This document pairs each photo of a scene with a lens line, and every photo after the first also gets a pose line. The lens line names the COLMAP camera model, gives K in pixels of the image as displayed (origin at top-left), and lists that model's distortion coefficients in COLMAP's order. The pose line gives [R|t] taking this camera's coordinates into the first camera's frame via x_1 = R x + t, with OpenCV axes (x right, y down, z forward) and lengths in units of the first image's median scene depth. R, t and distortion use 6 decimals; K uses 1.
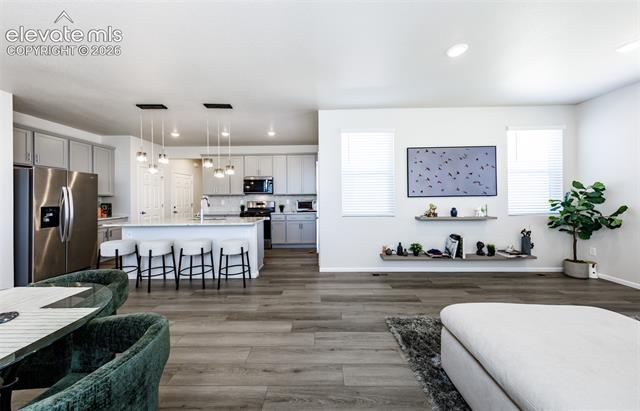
lens RADIAL K [[210.7, 0, 315.7], [0, 210.7, 198.2], [0, 0, 1]] dist [0.003594, -0.000004]
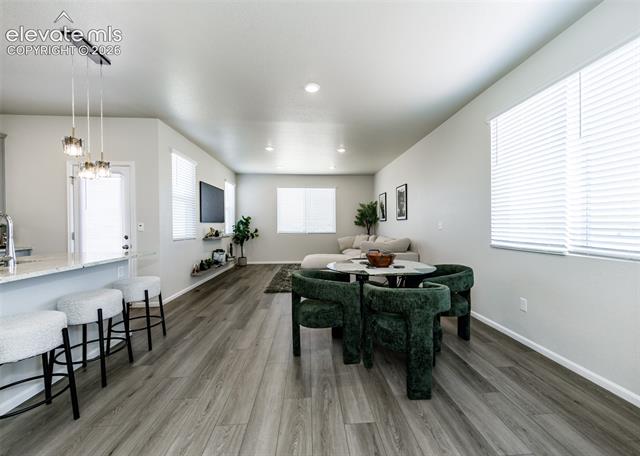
lens RADIAL K [[267.7, 0, 320.0], [0, 267.7, 228.0], [0, 0, 1]] dist [0.000222, 0.000310]
pose [[-0.061212, 0.001088, 0.998124, -1.164518], [0.005848, 0.999983, -0.000731, 0.034415], [-0.998108, 0.005792, -0.061217, 0.427605]]
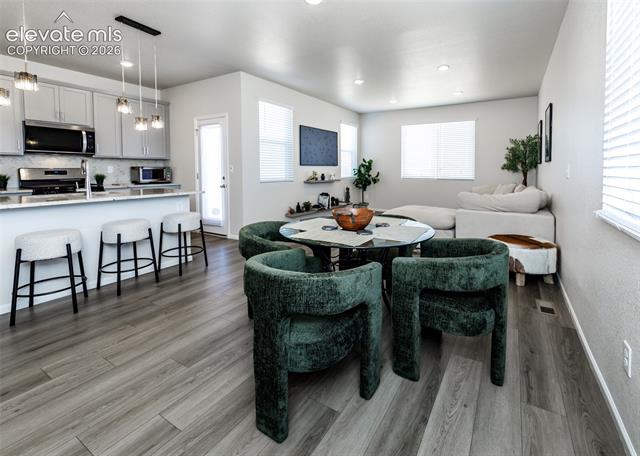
lens RADIAL K [[283.7, 0, 338.9], [0, 283.7, 183.0], [0, 0, 1]] dist [-0.001319, 0.000232]
pose [[0.505269, -0.029586, 0.862455, -0.915624], [-0.008194, 0.999203, 0.039077, 0.032758], [-0.862923, -0.026811, 0.504624, -0.039179]]
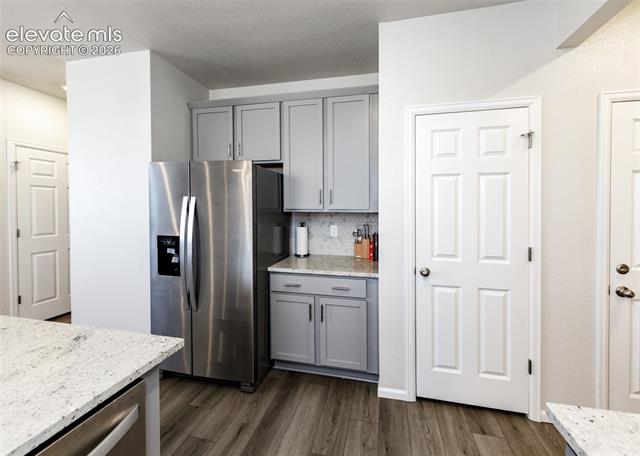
lens RADIAL K [[265.2, 0, 340.5], [0, 265.2, 215.3], [0, 0, 1]] dist [0.004009, 0.000269]
pose [[-0.213978, 0.014101, -0.976737, -0.670793], [-0.010238, 0.999809, 0.016677, -0.022265], [0.976785, 0.013568, -0.213792, 1.484823]]
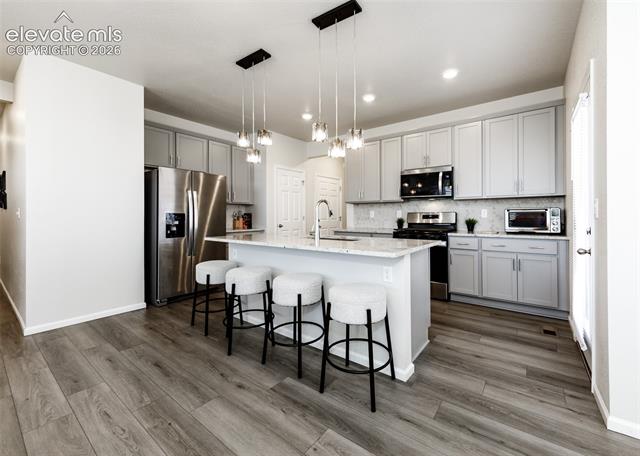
lens RADIAL K [[265.2, 0, 340.5], [0, 265.2, 215.3], [0, 0, 1]] dist [0.004009, 0.000269]
pose [[0.819468, 0.006075, -0.573092, -0.083640], [-0.005427, 0.999981, 0.002841, 0.038532], [0.573099, 0.000782, 0.819486, 0.469820]]
